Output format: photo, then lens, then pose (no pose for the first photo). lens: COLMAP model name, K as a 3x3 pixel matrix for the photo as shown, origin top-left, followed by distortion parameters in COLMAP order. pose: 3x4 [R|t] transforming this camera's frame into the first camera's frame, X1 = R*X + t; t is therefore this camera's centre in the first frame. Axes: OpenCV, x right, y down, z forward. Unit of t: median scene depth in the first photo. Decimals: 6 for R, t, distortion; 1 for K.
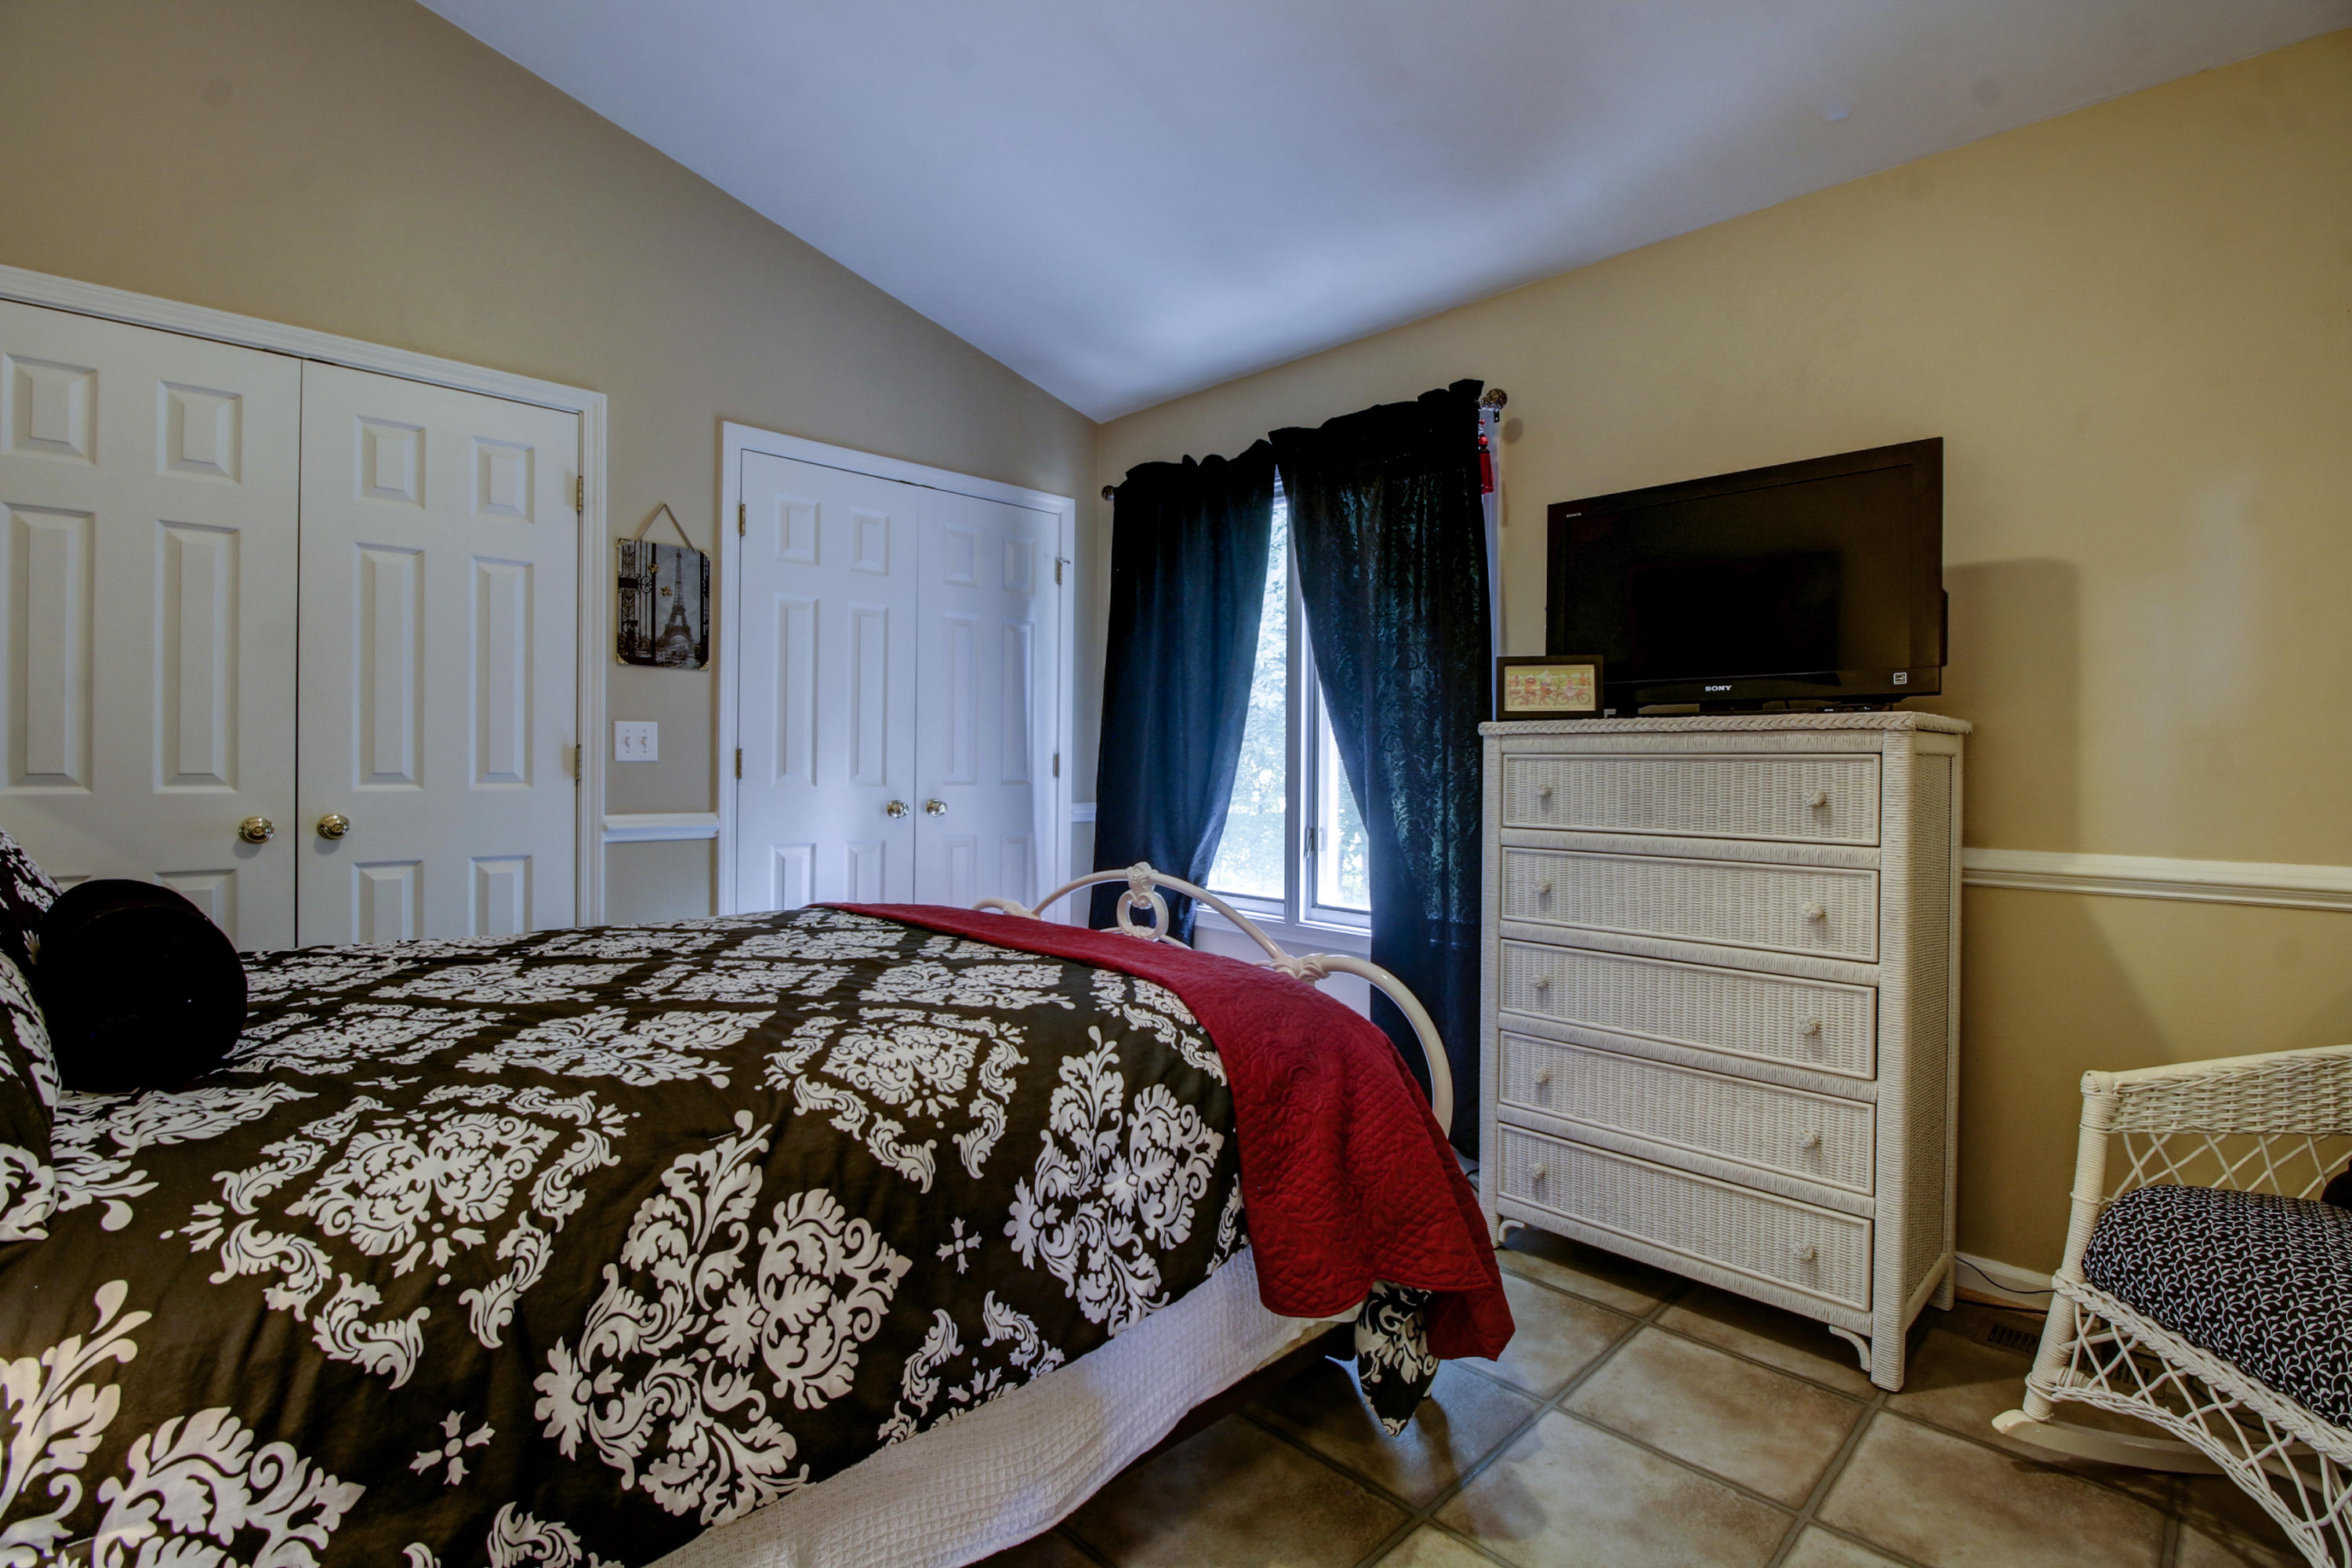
lens RADIAL K [[1084.4, 0, 1175.3], [0, 1084.4, 764.6], [0, 0, 1]] dist [0.003143, -0.014460]
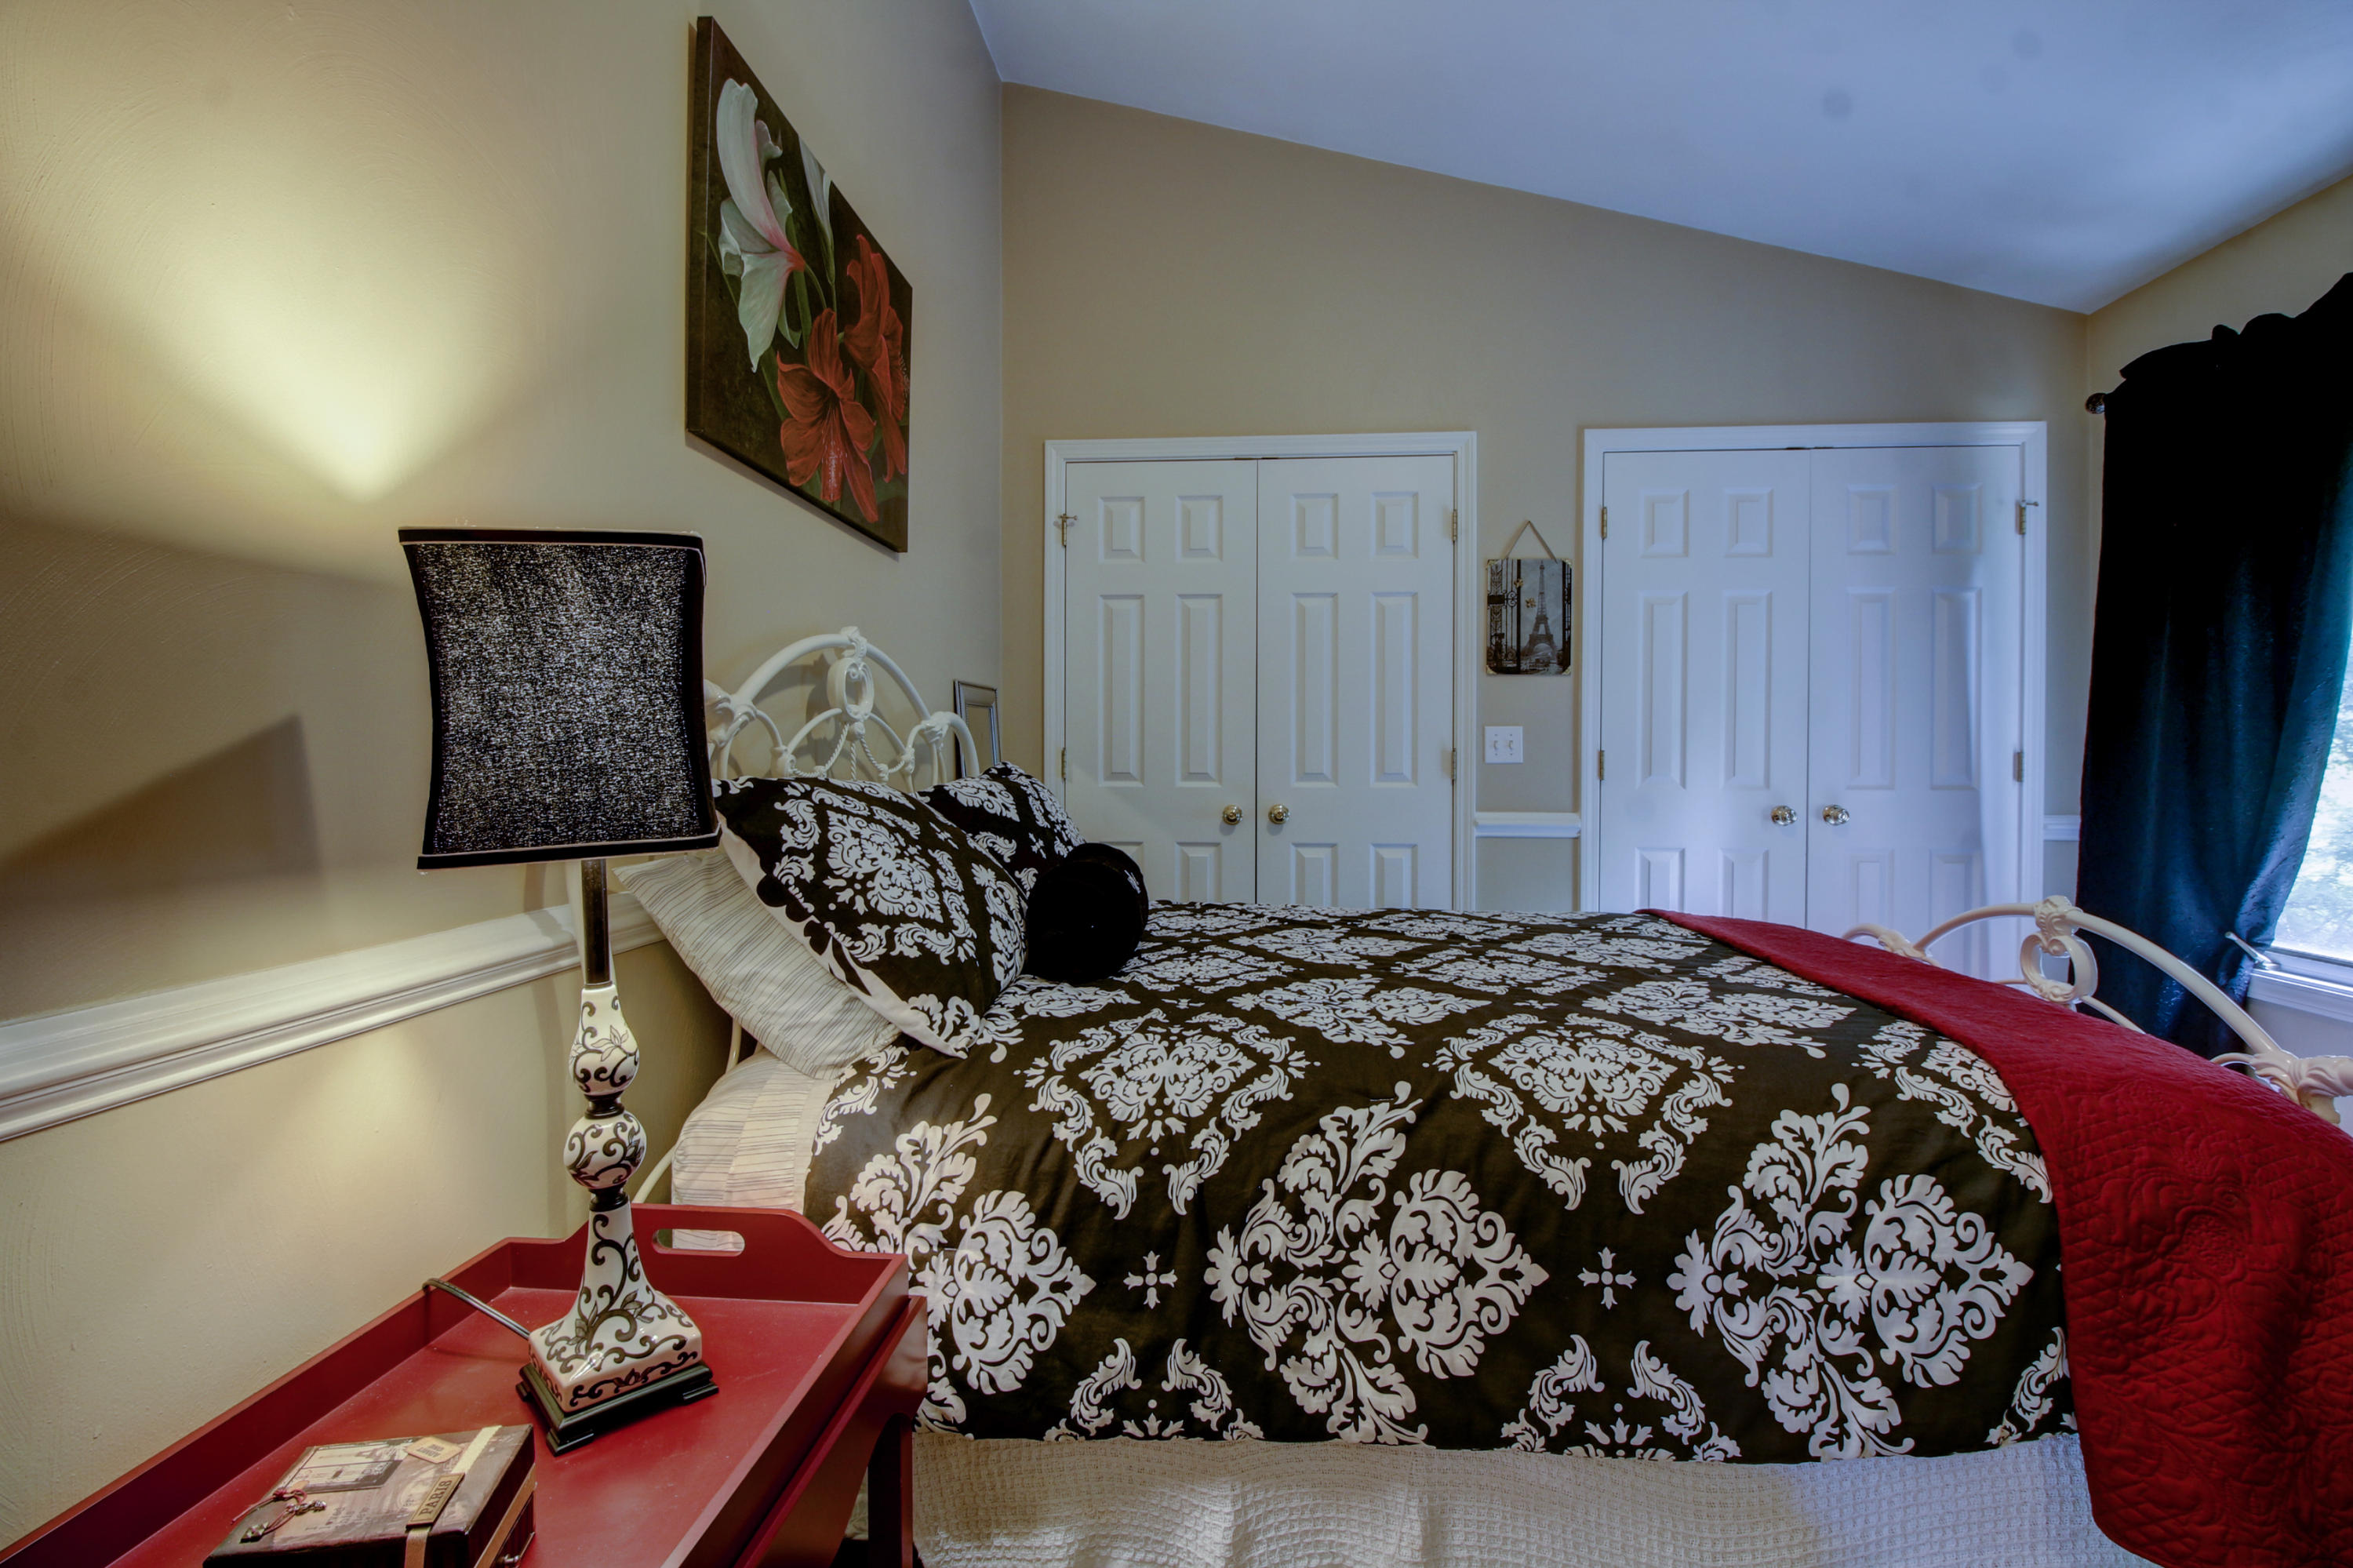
lens RADIAL K [[1084.9, 0, 1175.8], [0, 1084.9, 764.5], [0, 0, 1]] dist [0.003143, -0.014460]
pose [[0.658377, -0.002728, -0.752684, 0.246745], [0.001188, 0.999996, -0.002586, 0.001915], [0.752688, 0.000808, 0.658377, 0.096308]]
